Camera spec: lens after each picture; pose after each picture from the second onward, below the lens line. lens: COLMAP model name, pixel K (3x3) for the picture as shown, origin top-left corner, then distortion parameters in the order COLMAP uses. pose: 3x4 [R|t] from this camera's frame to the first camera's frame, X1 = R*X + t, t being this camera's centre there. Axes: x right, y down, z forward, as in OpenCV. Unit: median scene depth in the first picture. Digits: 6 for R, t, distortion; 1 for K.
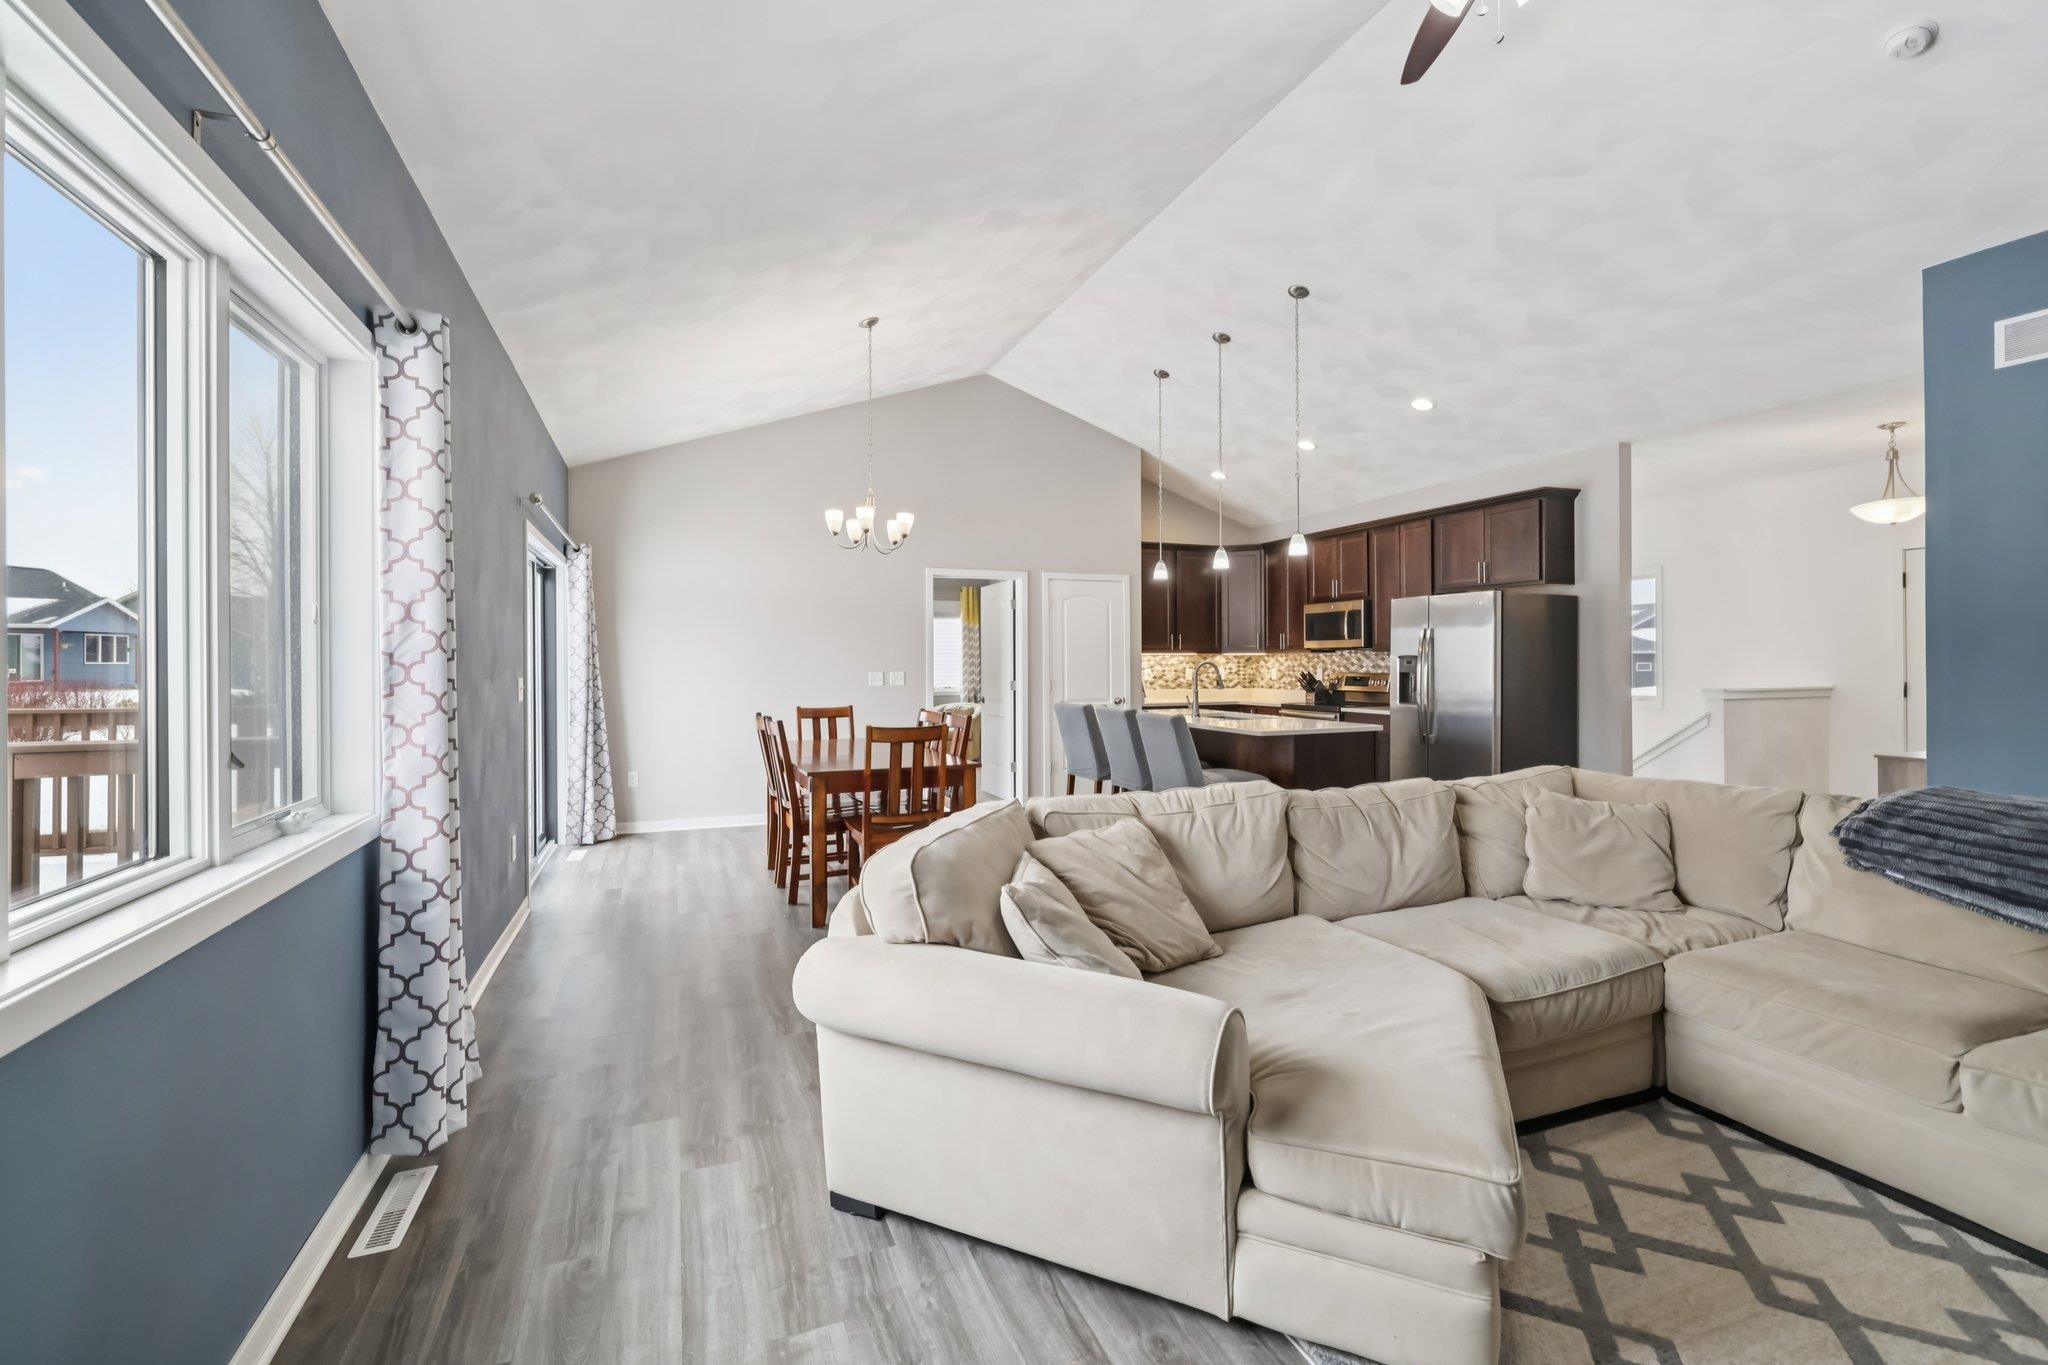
lens RADIAL K [[865.5, 0, 1022.7], [0, 865.5, 676.6], [0, 0, 1]] dist [0.000552, 0.000233]
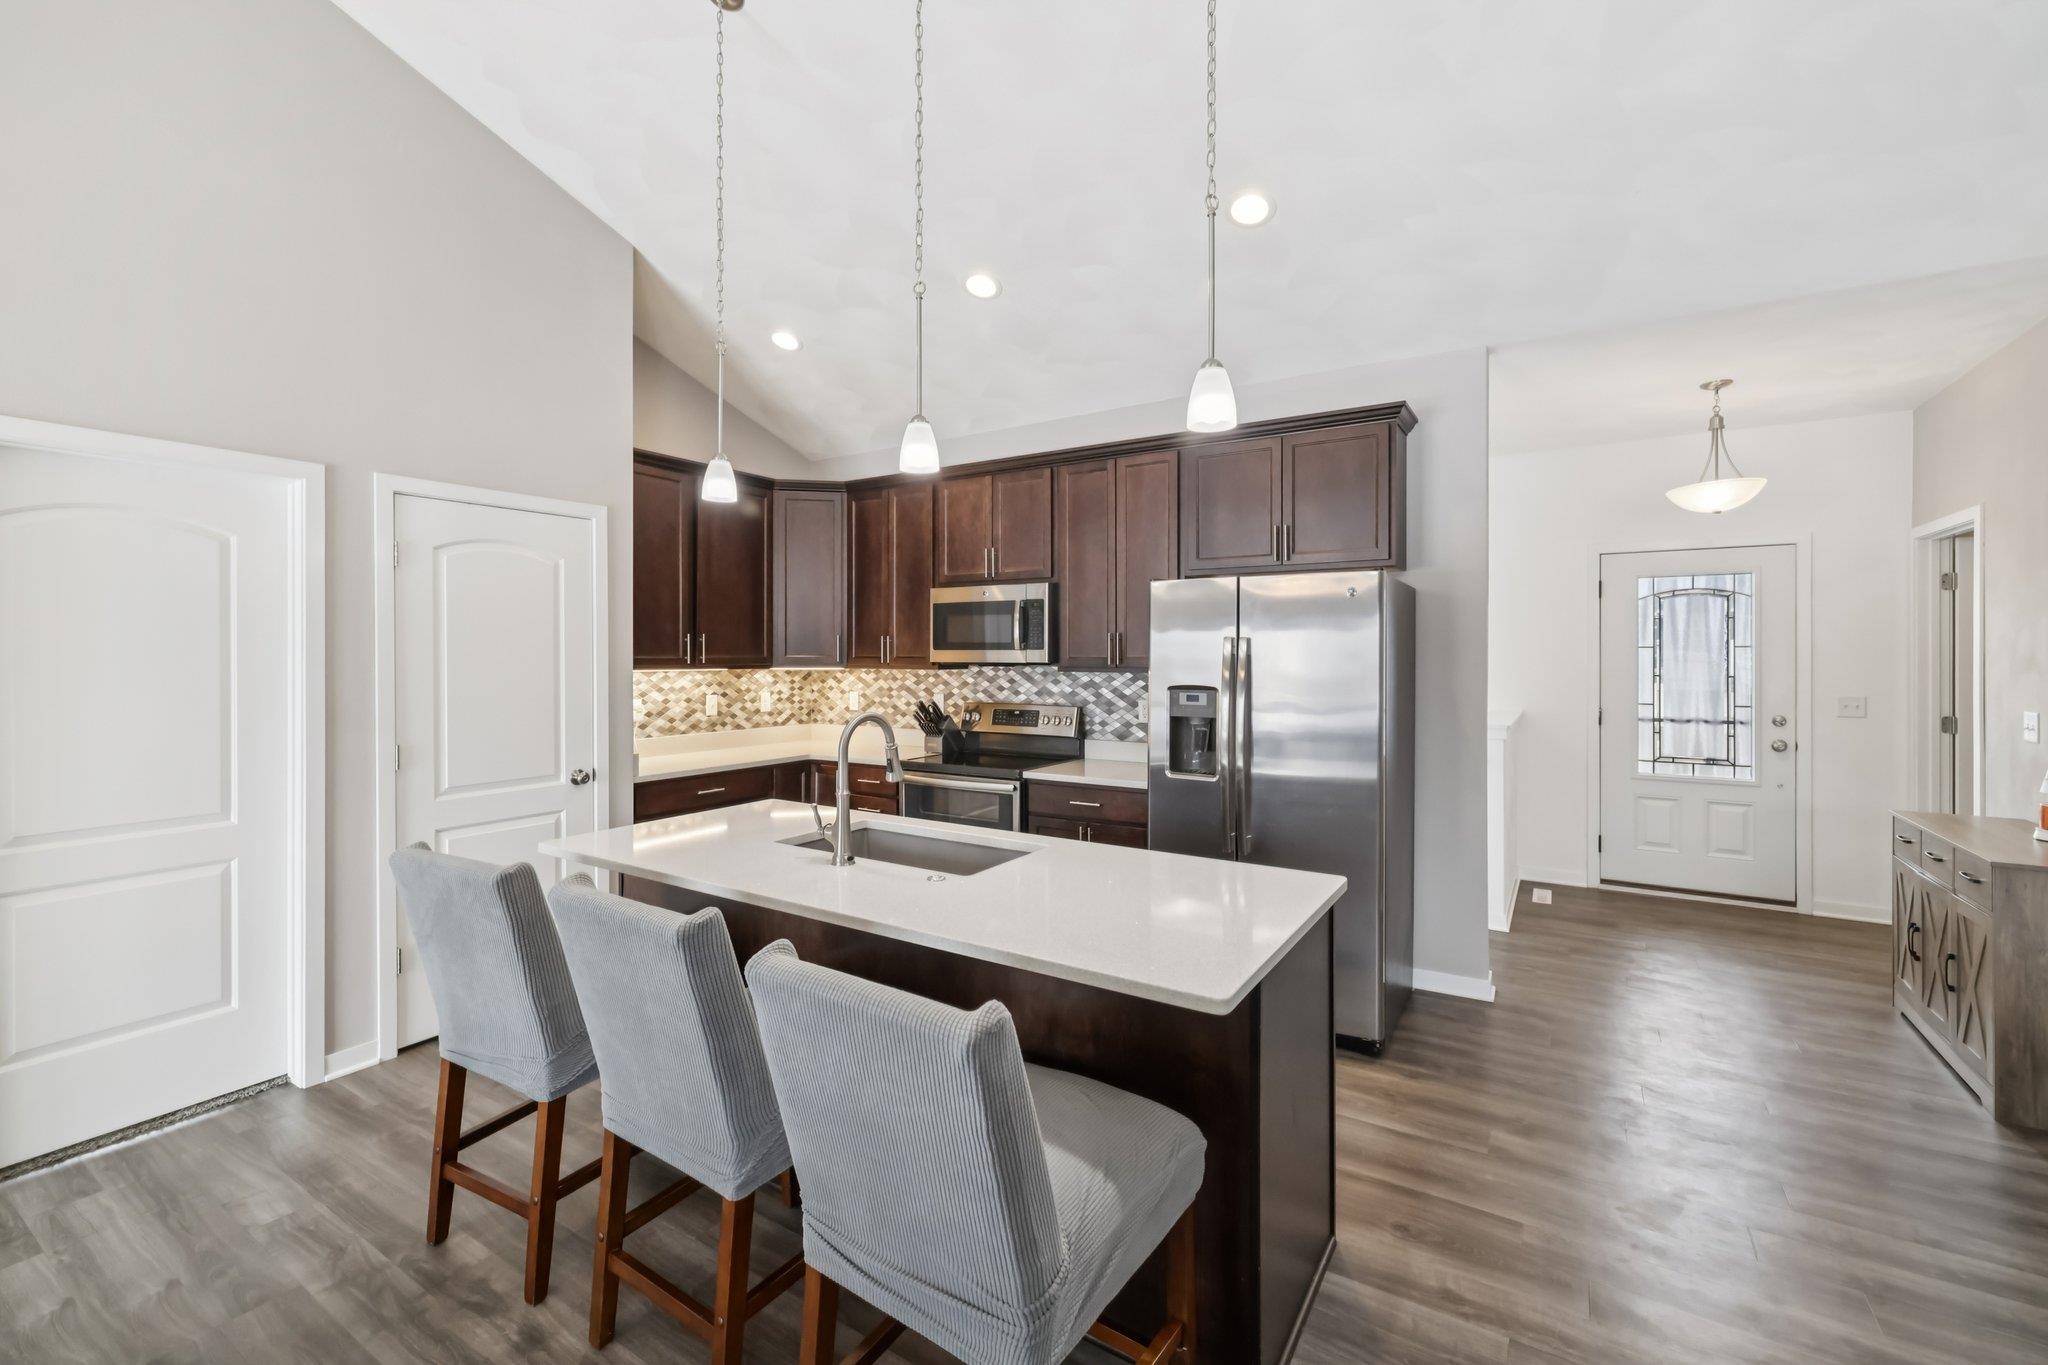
lens RADIAL K [[865.5, 0, 1007.9], [0, 865.5, 665.1], [0, 0, 1]] dist [0.000552, 0.000233]
pose [[0.817348, -0.002252, 0.576139, 0.031302], [0.006305, 0.999967, -0.005037, -0.027742], [-0.576109, 0.007750, 0.817336, 0.493743]]
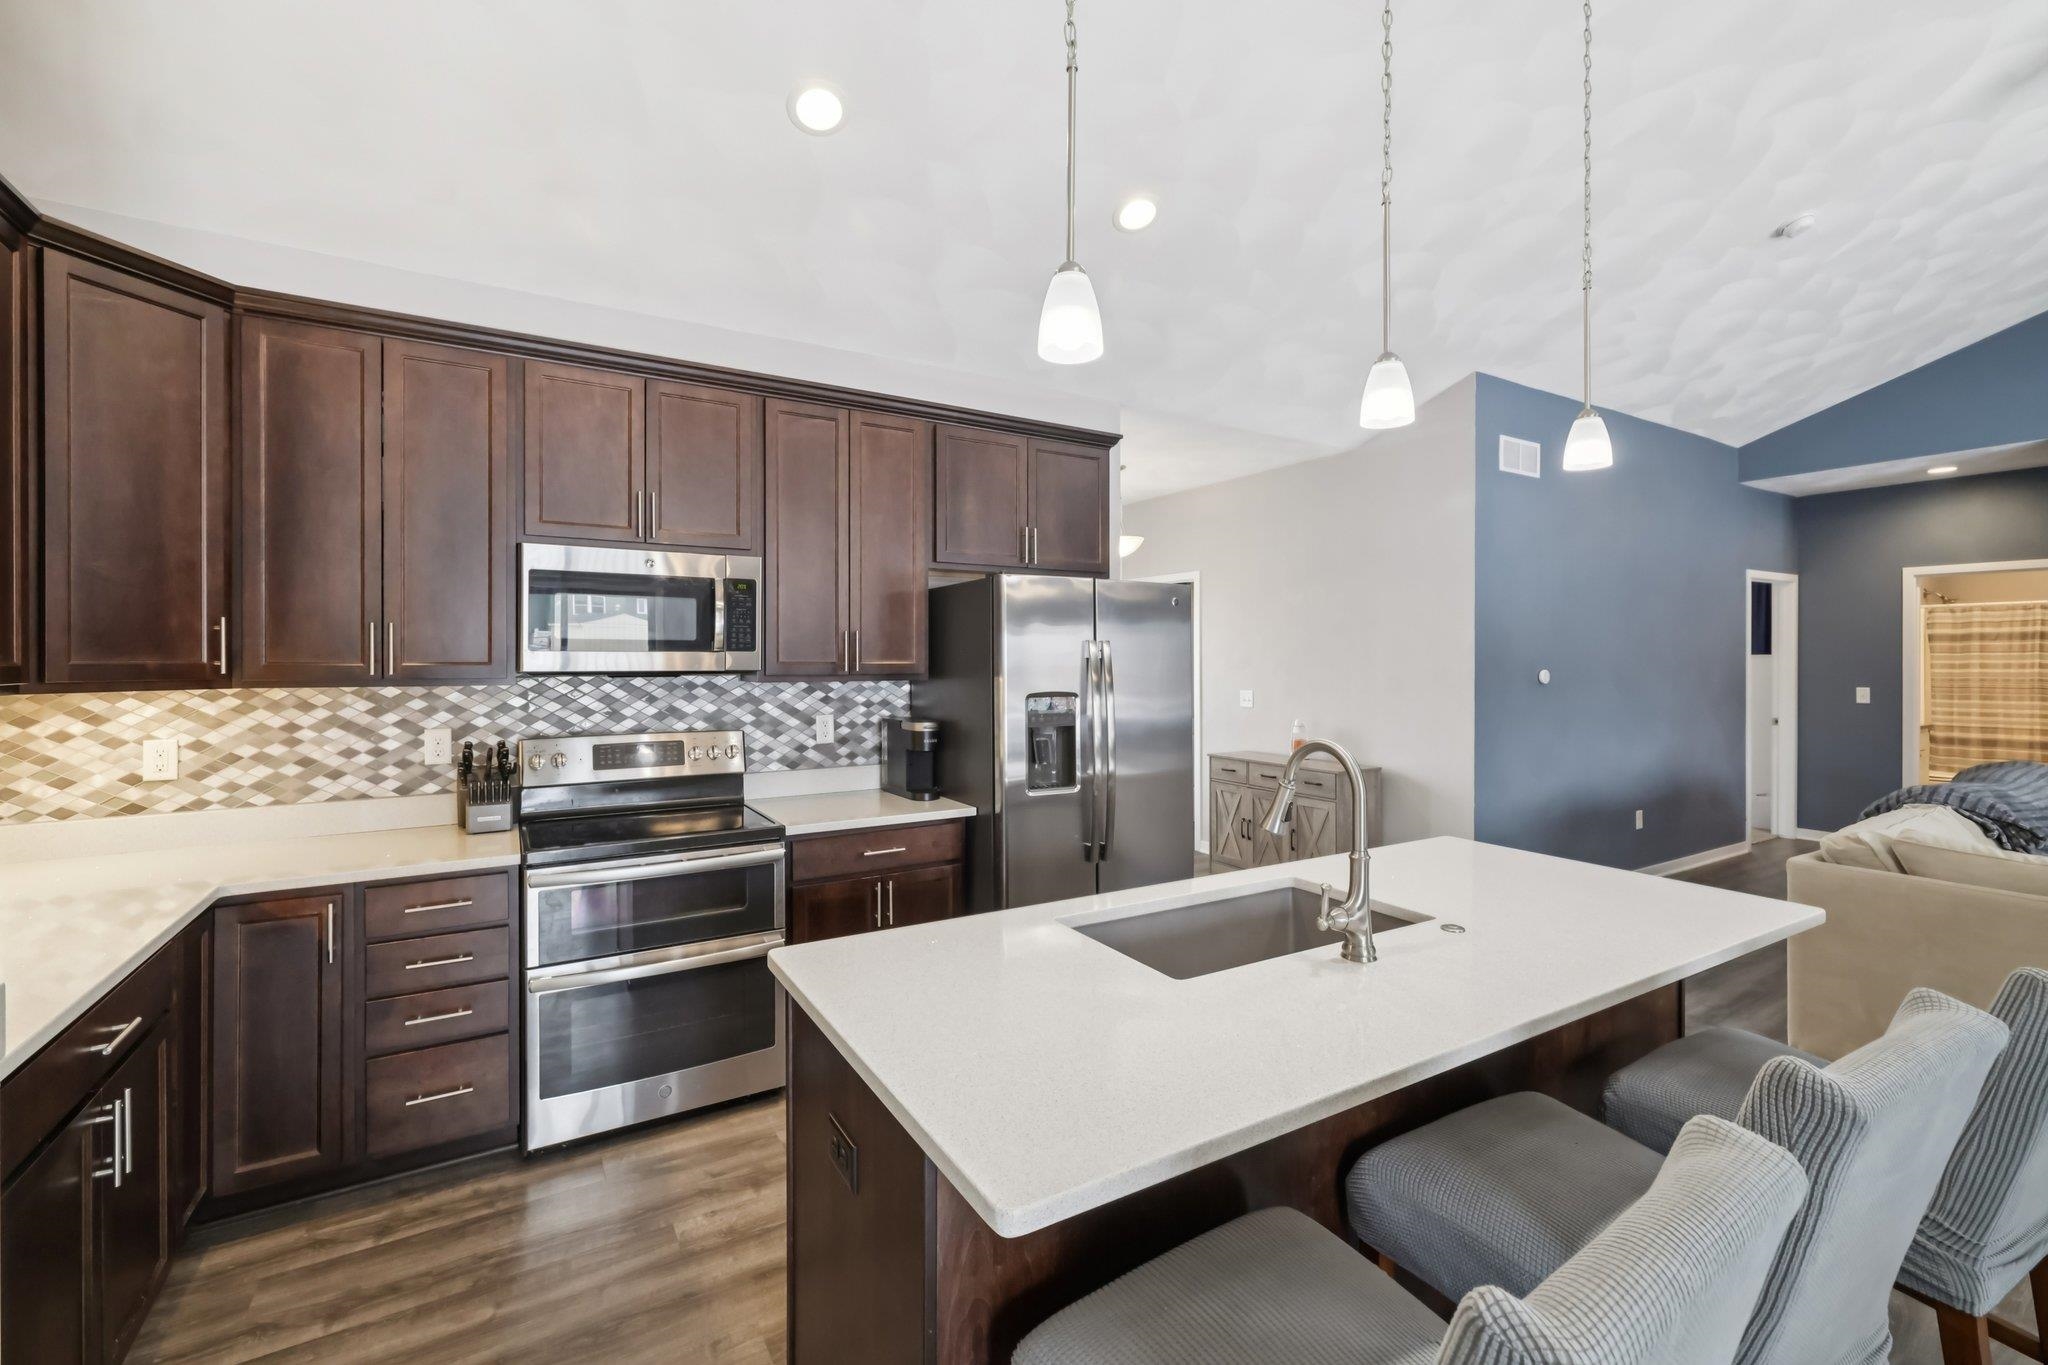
lens RADIAL K [[865.5, 0, 1025.5], [0, 865.5, 667.1], [0, 0, 1]] dist [0.000552, 0.000233]
pose [[-0.163130, -0.002712, 0.986601, -0.033746], [0.019279, 0.999797, 0.005935, -0.032967], [-0.986416, 0.019989, -0.163045, 0.866247]]
